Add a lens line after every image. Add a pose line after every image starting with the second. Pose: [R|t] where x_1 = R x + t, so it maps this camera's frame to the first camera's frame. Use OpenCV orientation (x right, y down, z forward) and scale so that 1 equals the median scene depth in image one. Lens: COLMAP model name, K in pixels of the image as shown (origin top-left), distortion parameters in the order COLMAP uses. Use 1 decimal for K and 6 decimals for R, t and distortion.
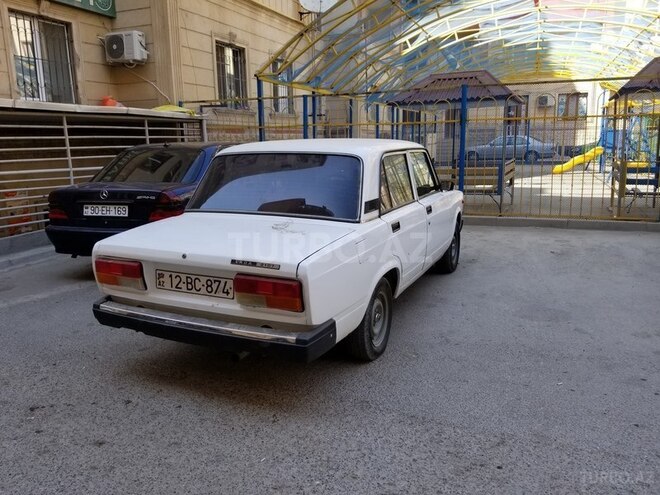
lens RADIAL K [[508.7, 0, 324.6], [0, 508.7, 244.8], [0, 0, 1]] dist [0.056488, -0.092651]
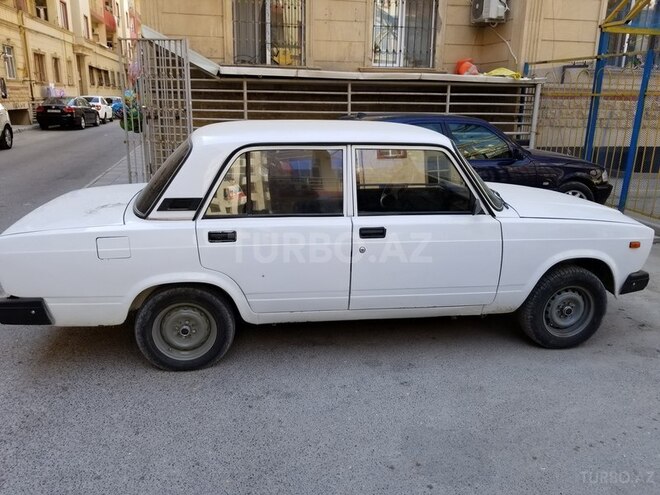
lens RADIAL K [[517.4, 0, 330.0], [0, 517.4, 247.5], [0, 0, 1]] dist [0.047633, -0.095476]
pose [[0.562454, 0.254725, -0.786613, 0.581109], [-0.191237, 0.965643, 0.175959, -0.127615], [0.804409, 0.051461, 0.591843, 0.419145]]
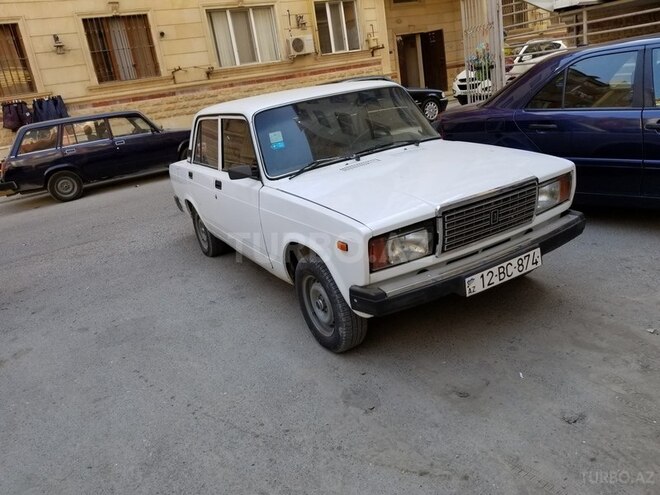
lens RADIAL K [[508.7, 0, 324.6], [0, 508.7, 244.8], [0, 0, 1]] dist [0.056488, -0.092651]
pose [[-0.572148, 0.348710, -0.742326, 0.639724], [-0.005772, 0.903375, 0.428812, -0.286385], [0.820130, 0.249628, -0.514851, 1.302995]]
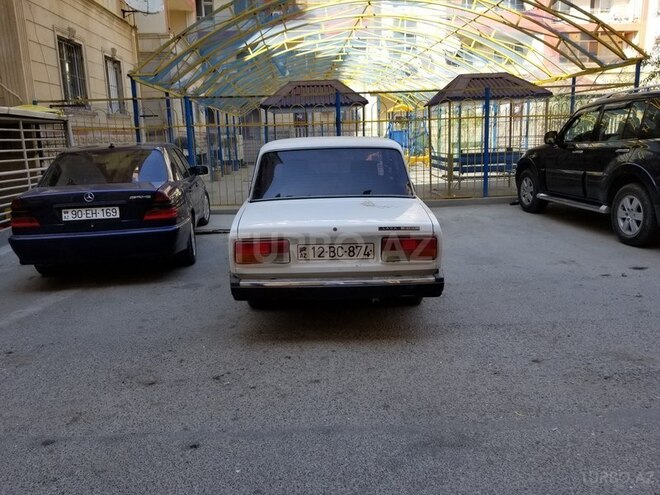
lens RADIAL K [[508.7, 0, 324.6], [0, 508.7, 244.8], [0, 0, 1]] dist [0.056488, -0.092651]
pose [[0.903773, -0.097808, 0.416687, -0.416147], [0.099497, 0.994880, 0.017721, 0.018086], [-0.416287, 0.025444, 0.908877, -0.064517]]
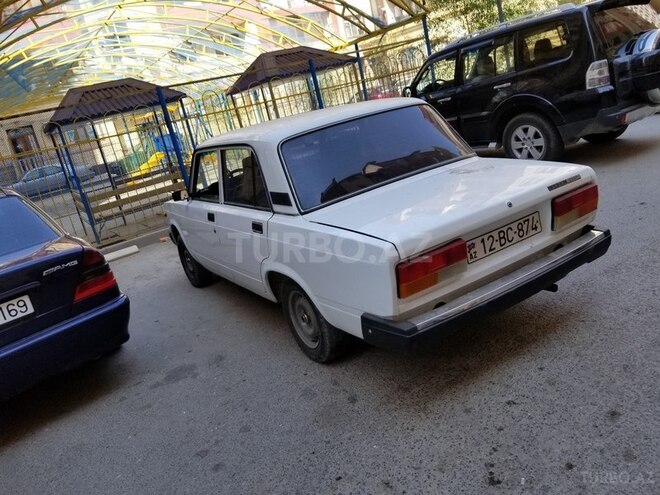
lens RADIAL K [[508.0, 0, 317.8], [0, 508.0, 244.5], [0, 0, 1]] dist [0.051835, -0.096366]
pose [[0.554972, -0.325826, 0.765404, -0.585590], [0.369167, 0.921001, 0.124391, -0.074230], [-0.745468, 0.213529, 0.631414, 0.355287]]
